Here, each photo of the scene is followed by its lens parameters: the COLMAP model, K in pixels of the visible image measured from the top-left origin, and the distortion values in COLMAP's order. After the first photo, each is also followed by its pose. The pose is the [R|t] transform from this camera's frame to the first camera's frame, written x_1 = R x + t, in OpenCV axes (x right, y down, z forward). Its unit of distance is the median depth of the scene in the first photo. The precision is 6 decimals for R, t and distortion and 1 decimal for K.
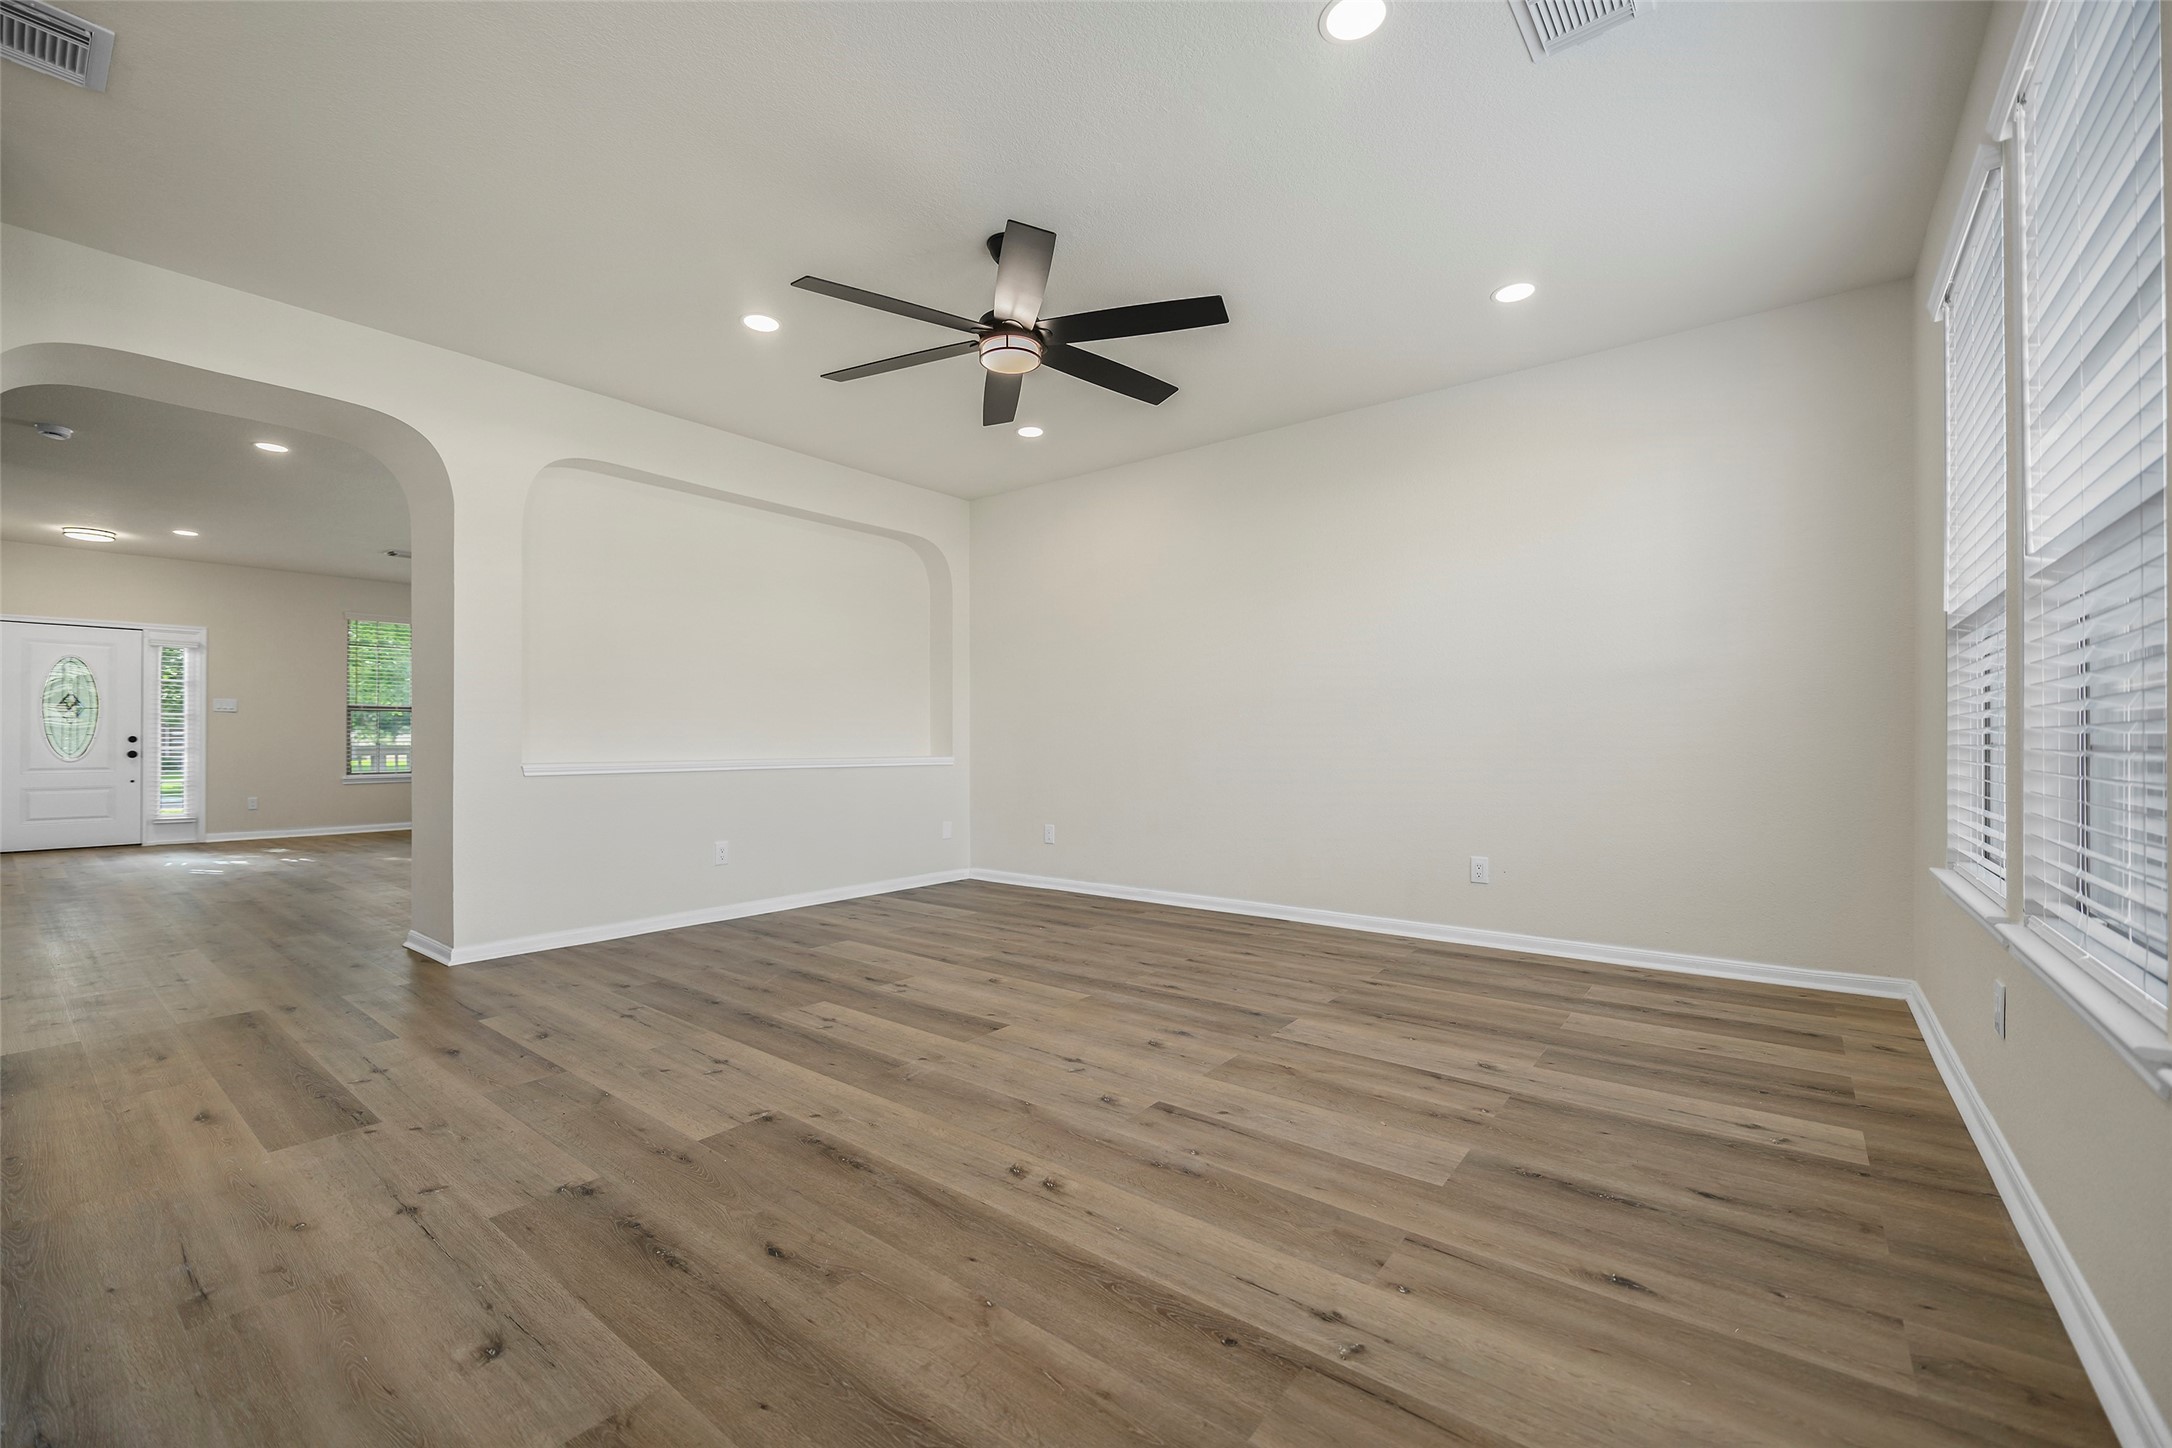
lens RADIAL K [[897.5, 0, 1086.0], [0, 897.5, 724.0], [0, 0, 1]] dist [-0.010845, -0.000223]
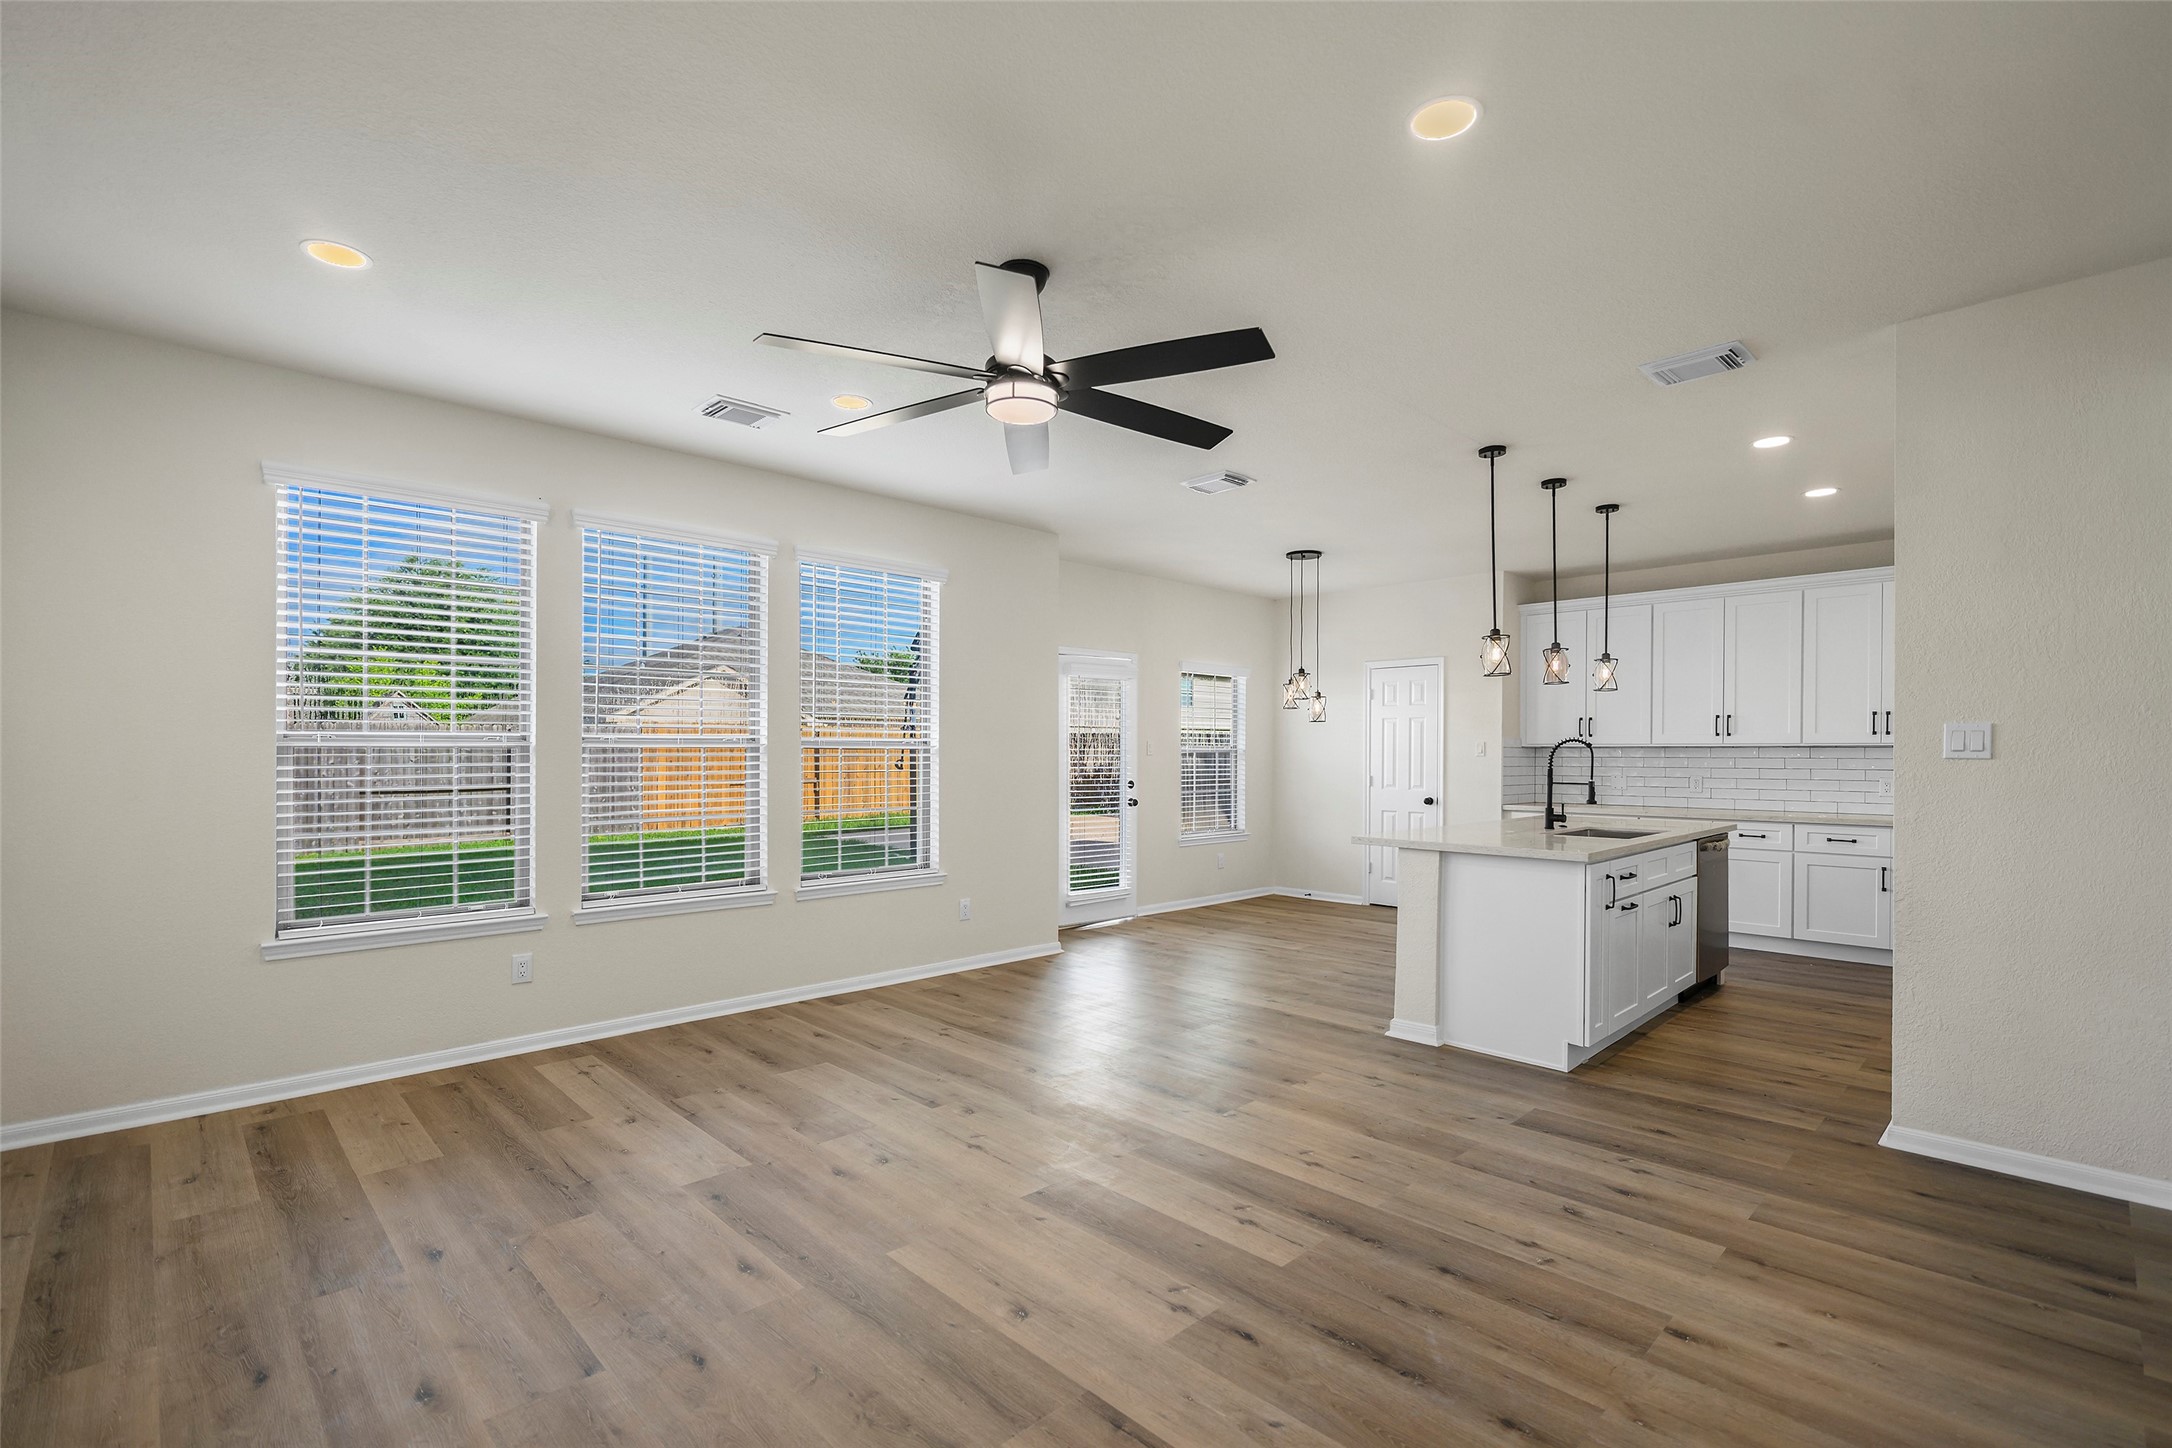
lens RADIAL K [[975.3, 0, 1085.1], [0, 975.3, 758.2], [0, 0, 1]] dist [-0.005263, 0.000074]
pose [[-0.990483, -0.000102, 0.137633, -0.276049], [-0.001404, 0.999955, -0.009358, -0.067632], [-0.137626, -0.009462, -0.990439, 1.944787]]
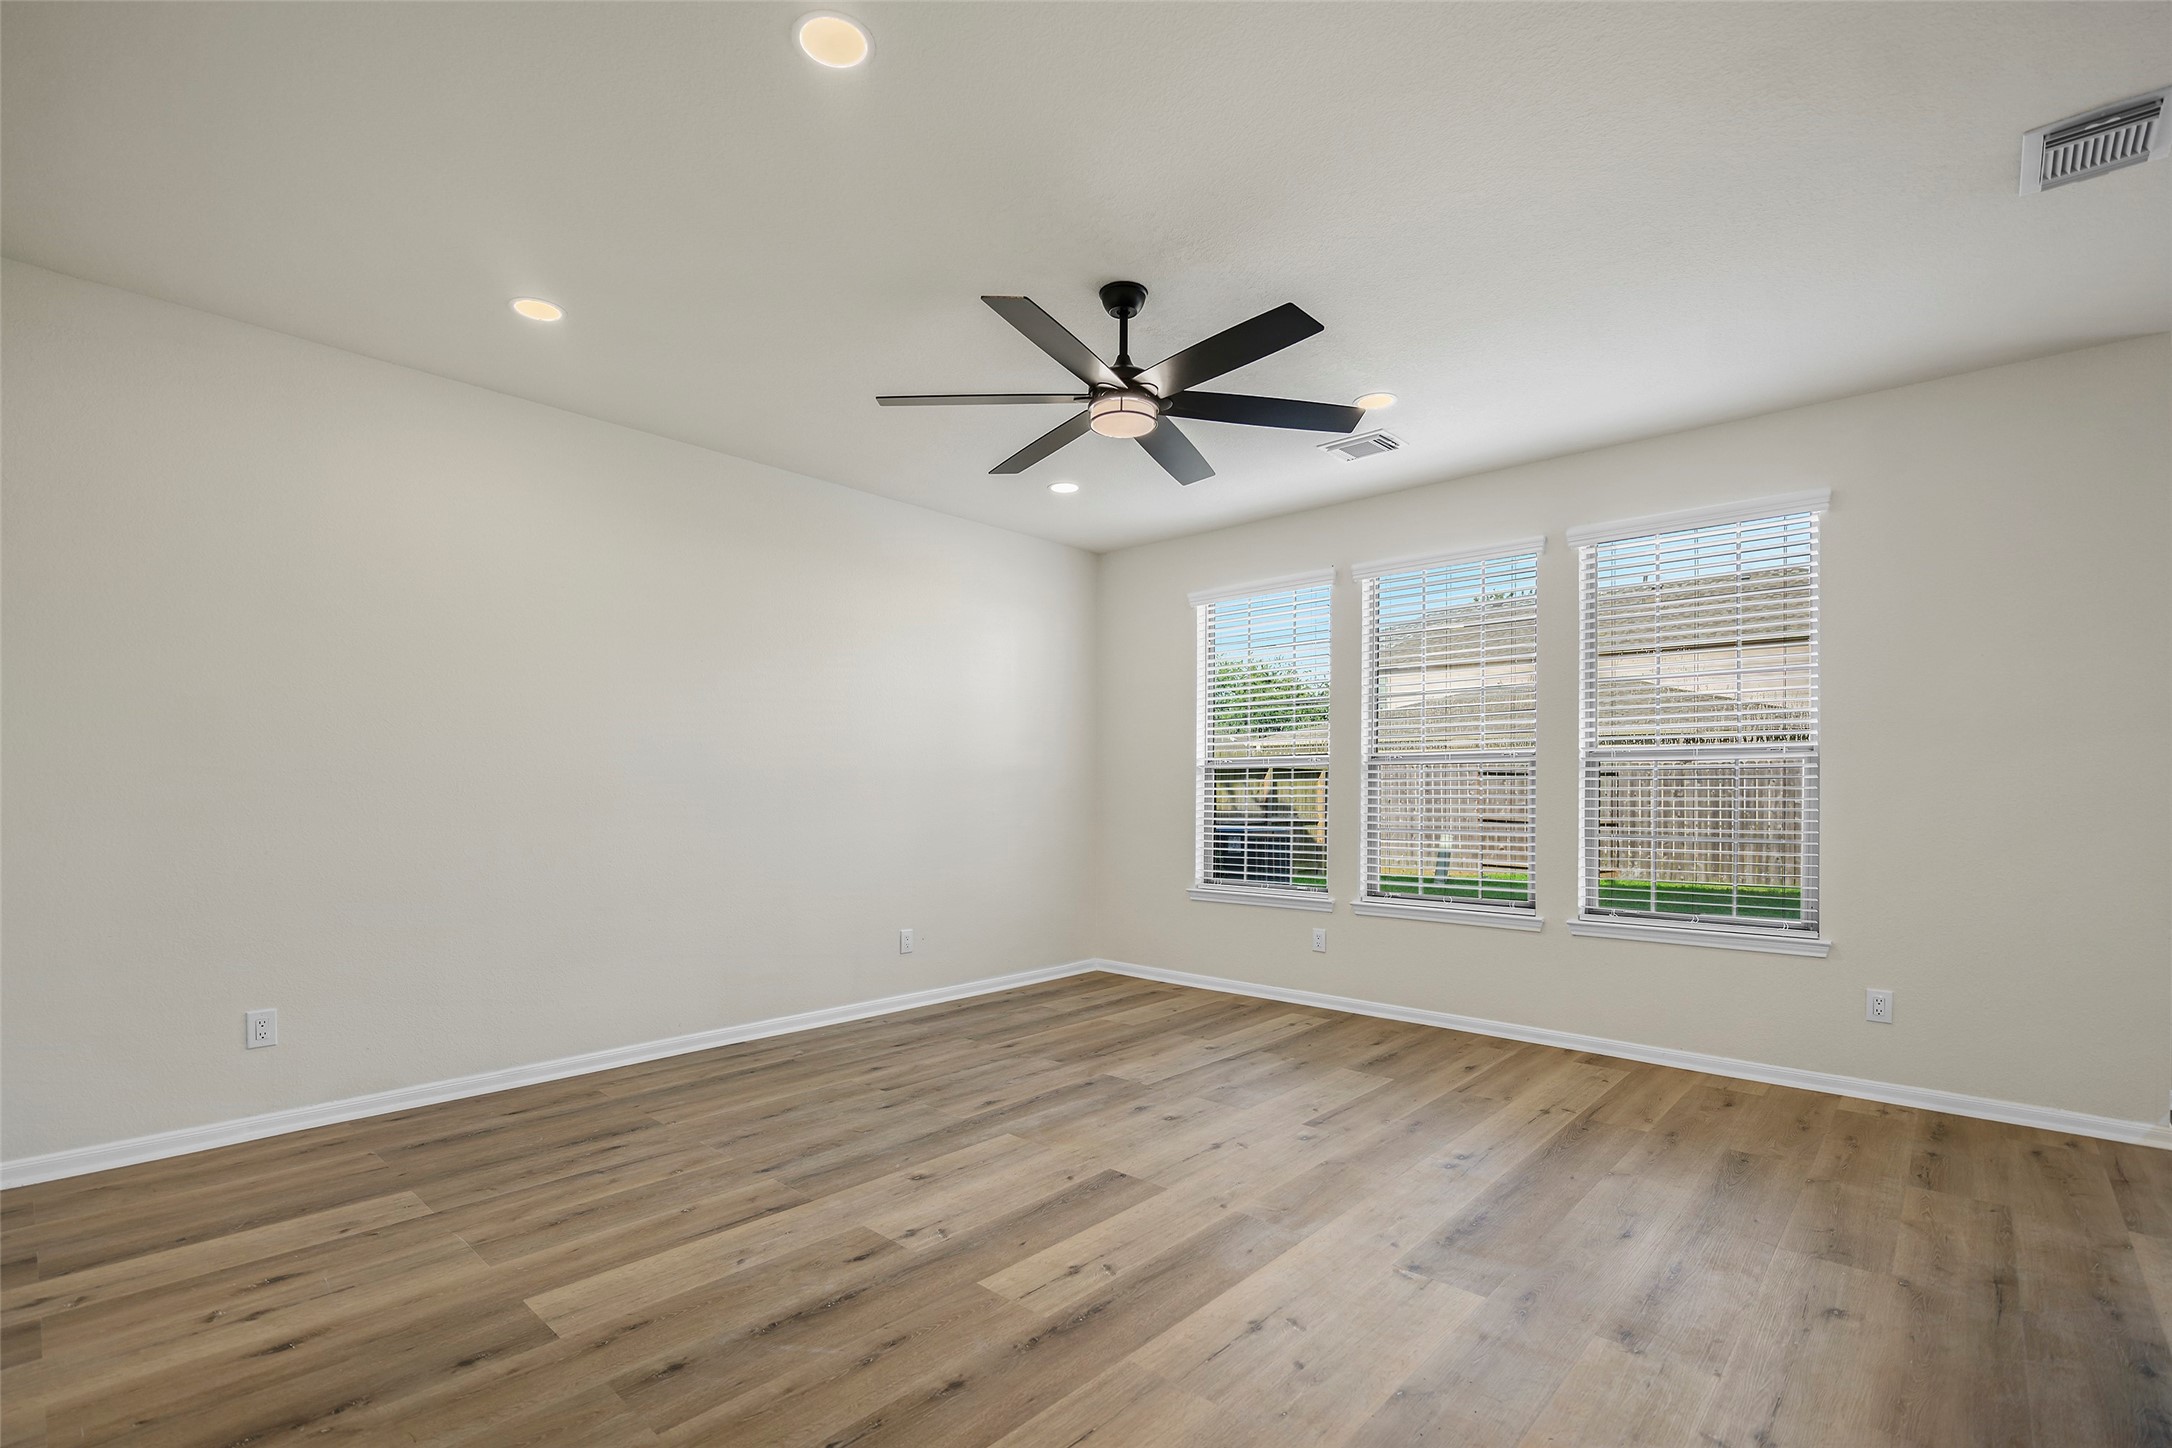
lens RADIAL K [[975.3, 0, 1085.1], [0, 975.3, 758.2], [0, 0, 1]] dist [-0.005263, 0.000074]
pose [[0.067436, 0.038339, 0.996987, -1.090111], [-0.020701, 0.999100, -0.037020, -0.034590], [-0.997509, -0.018142, 0.068169, 0.991260]]
